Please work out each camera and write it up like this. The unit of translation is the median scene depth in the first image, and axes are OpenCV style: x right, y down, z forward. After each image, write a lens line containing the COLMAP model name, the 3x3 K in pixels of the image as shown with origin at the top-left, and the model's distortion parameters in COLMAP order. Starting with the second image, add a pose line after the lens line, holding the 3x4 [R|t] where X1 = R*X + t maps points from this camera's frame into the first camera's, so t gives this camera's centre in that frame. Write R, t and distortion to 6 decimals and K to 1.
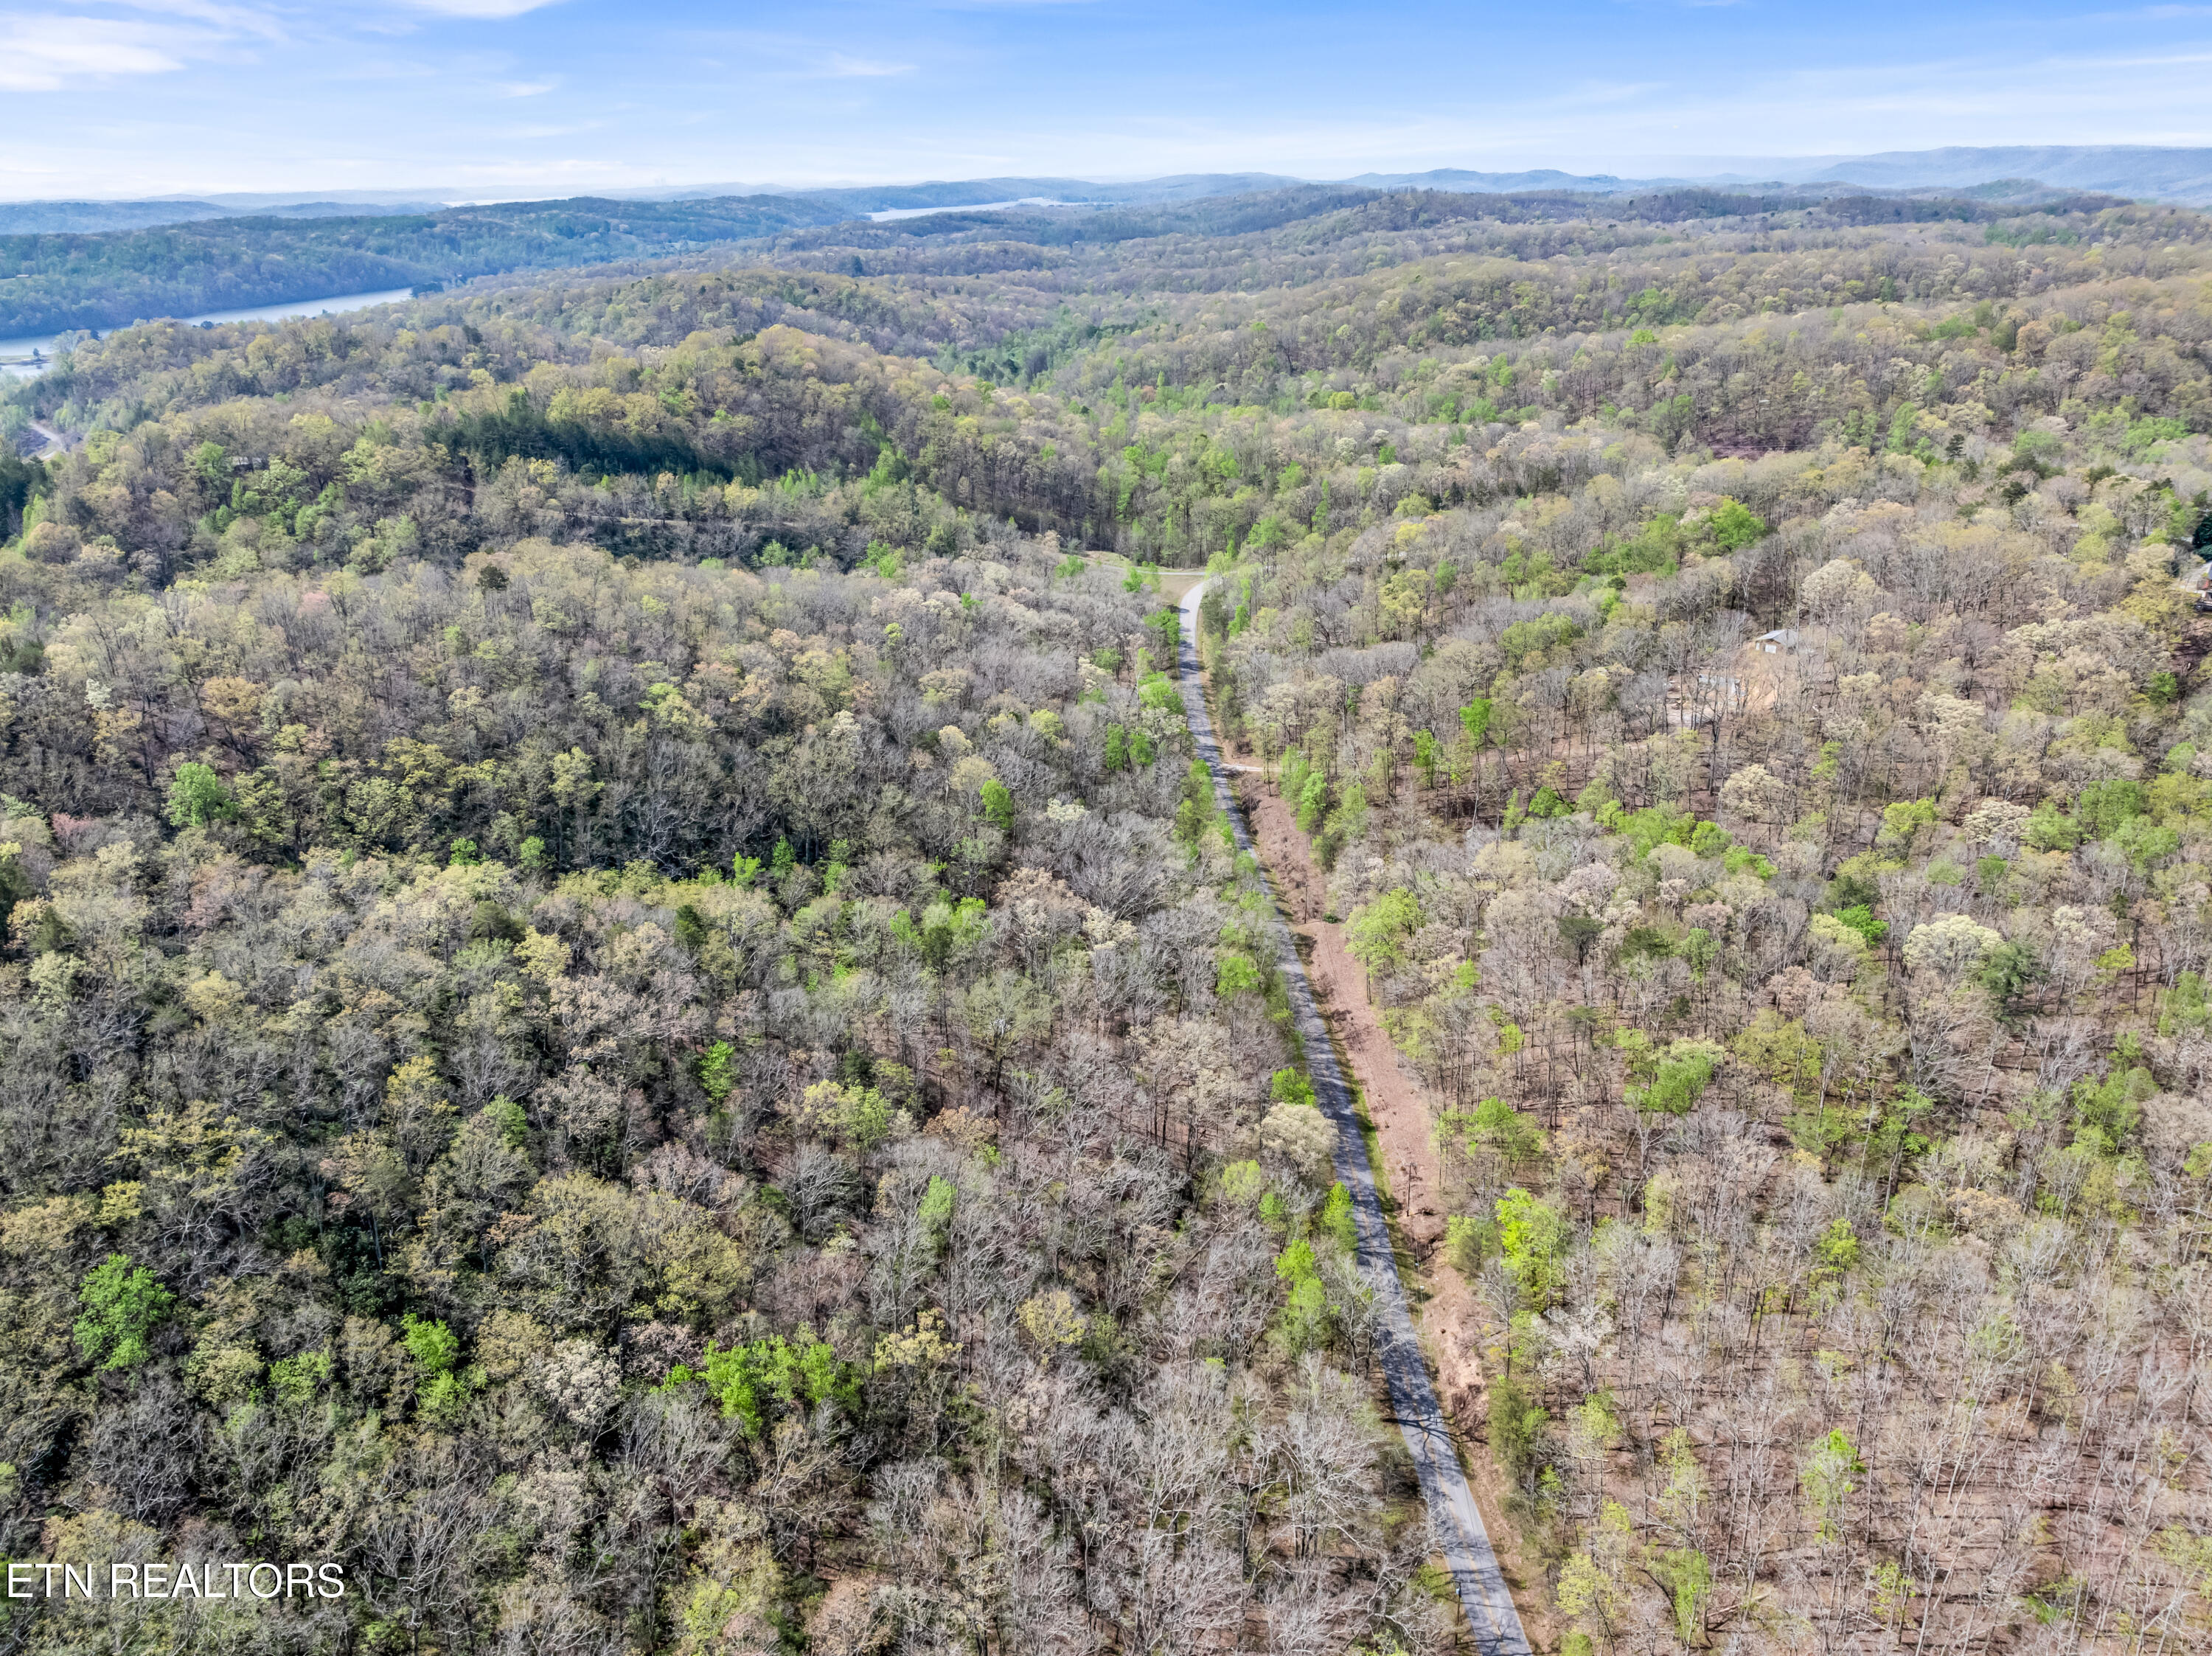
lens RADIAL K [[1594.8, 0, 1112.4], [0, 1594.8, 832.2], [0, 0, 1]] dist [-0.047527, 0.019186]
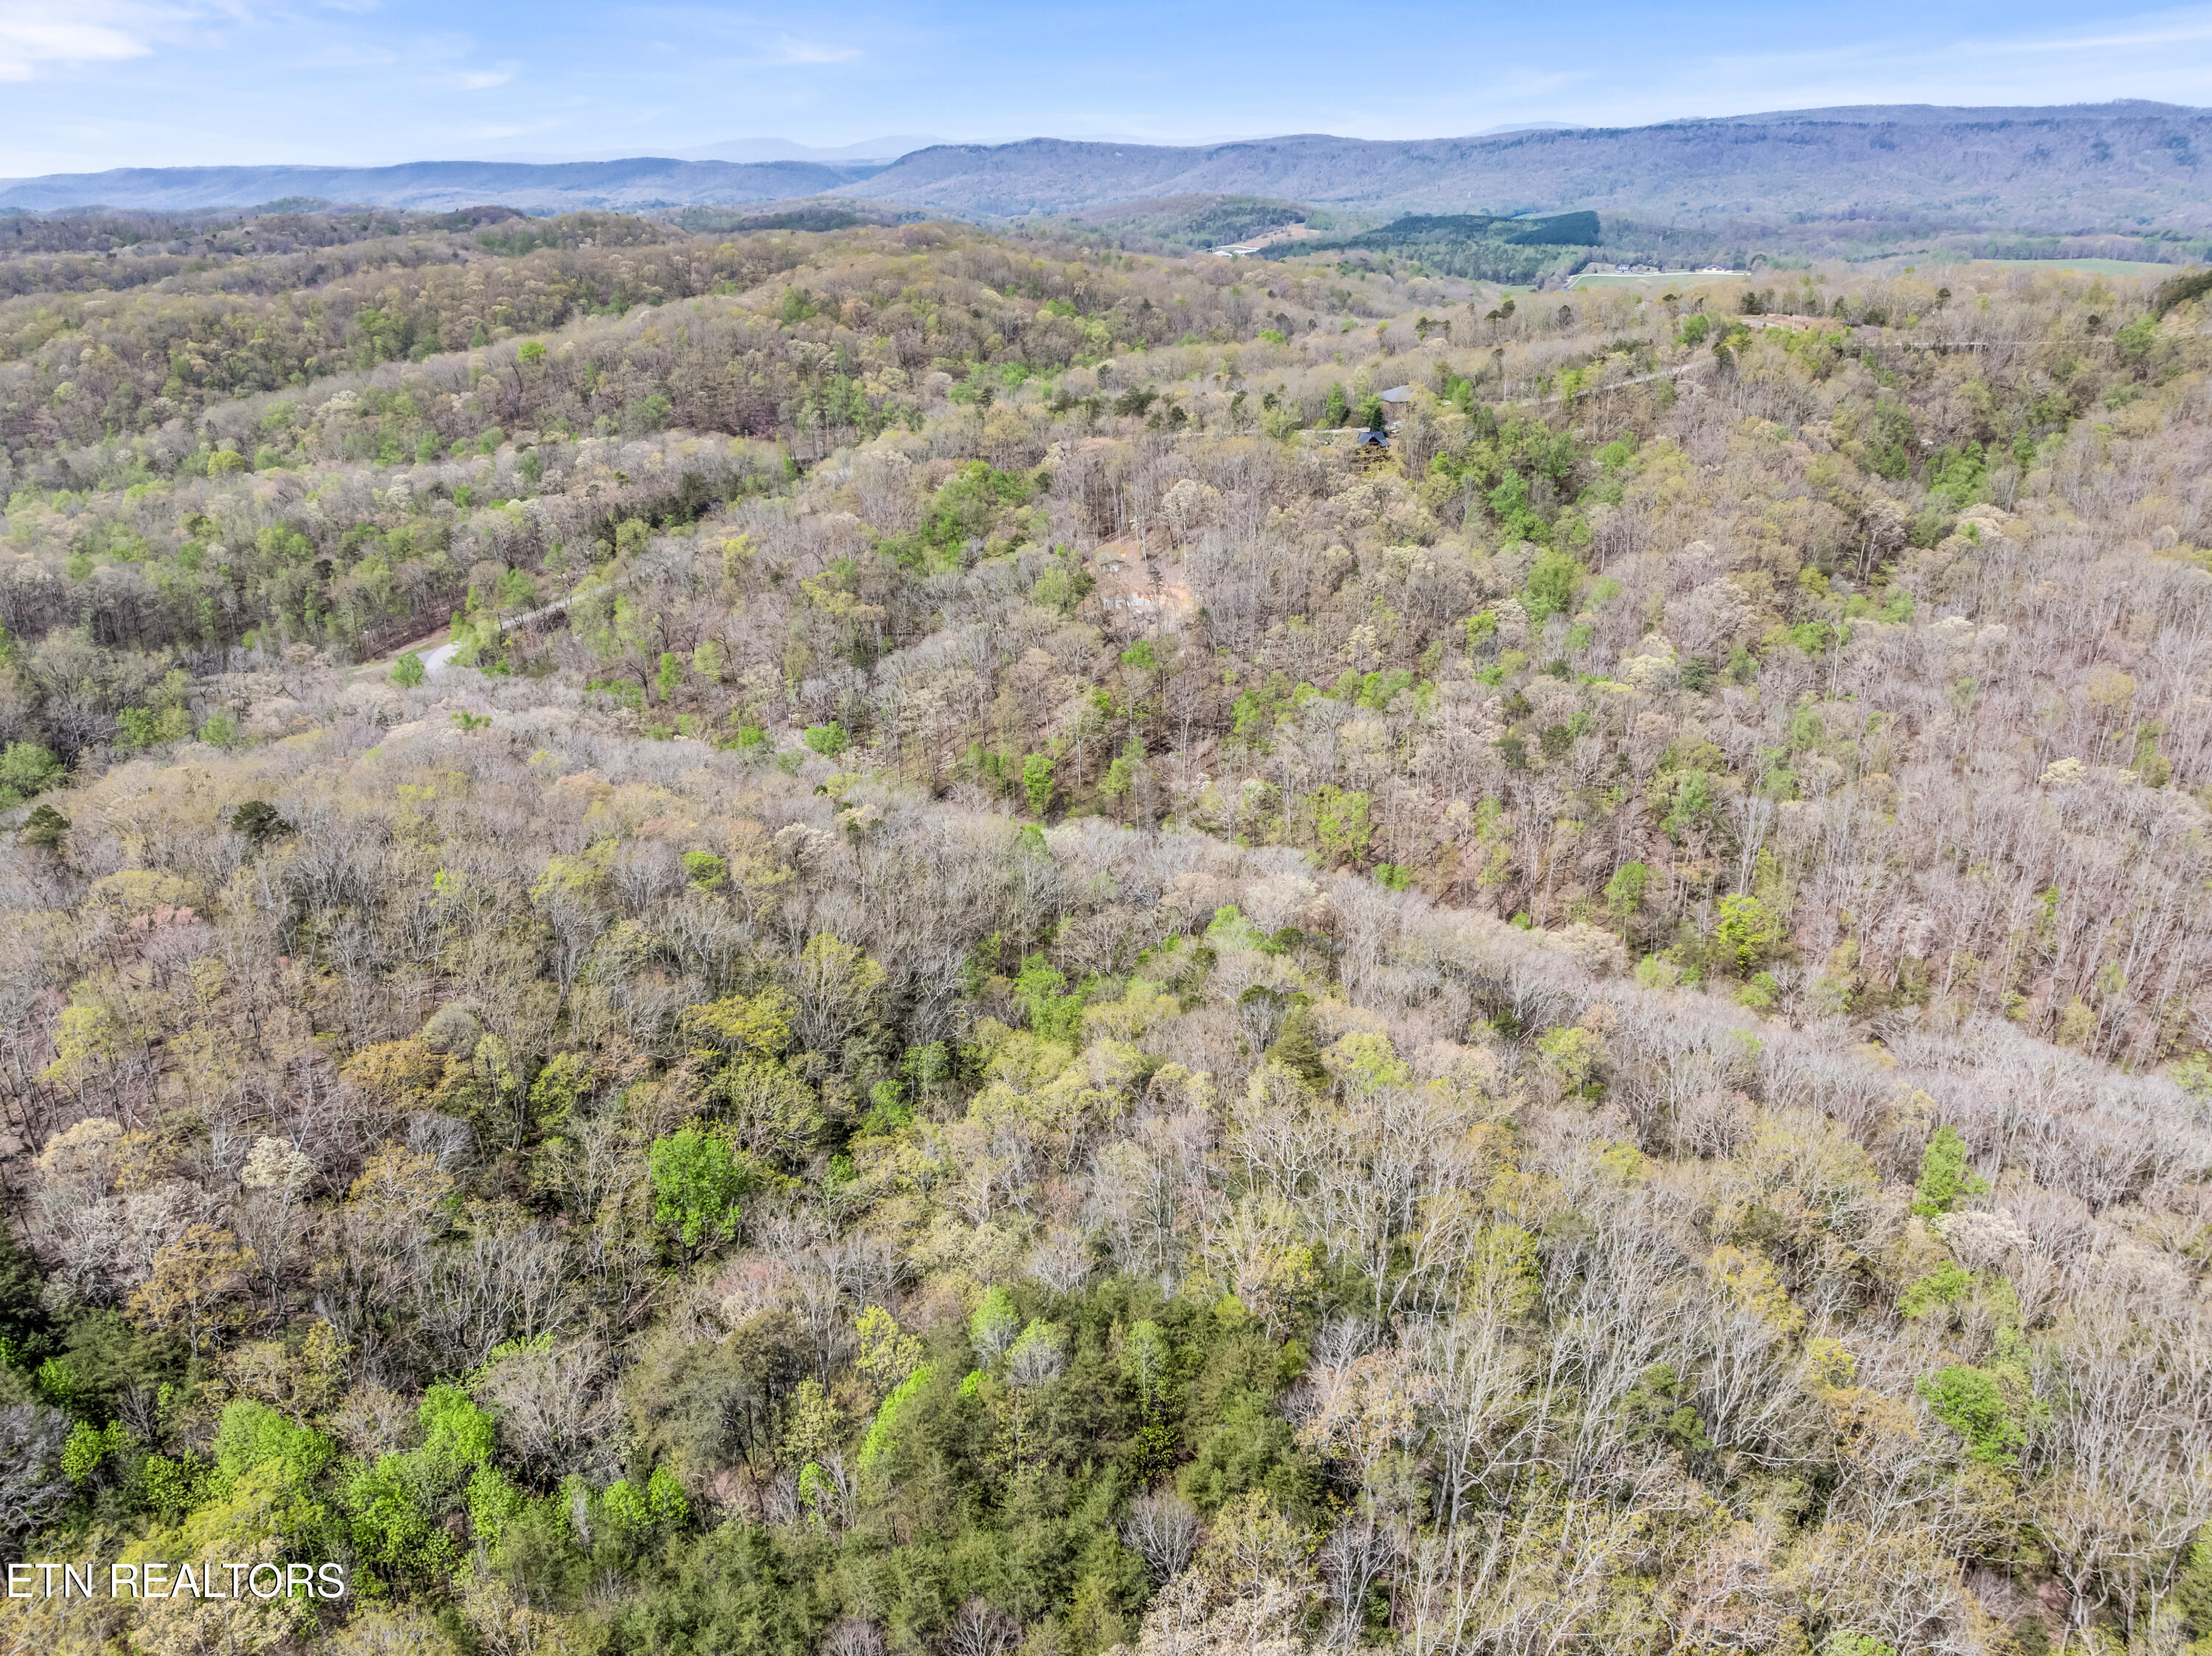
lens RADIAL K [[1594.8, 0, 1118.2], [0, 1594.8, 830.8], [0, 0, 1]] dist [-0.047527, 0.019186]
pose [[0.530949, -0.321770, 0.783937, -0.465254], [0.331751, 0.930192, 0.157111, -0.094321], [-0.779765, 0.176654, 0.600632, 0.248297]]
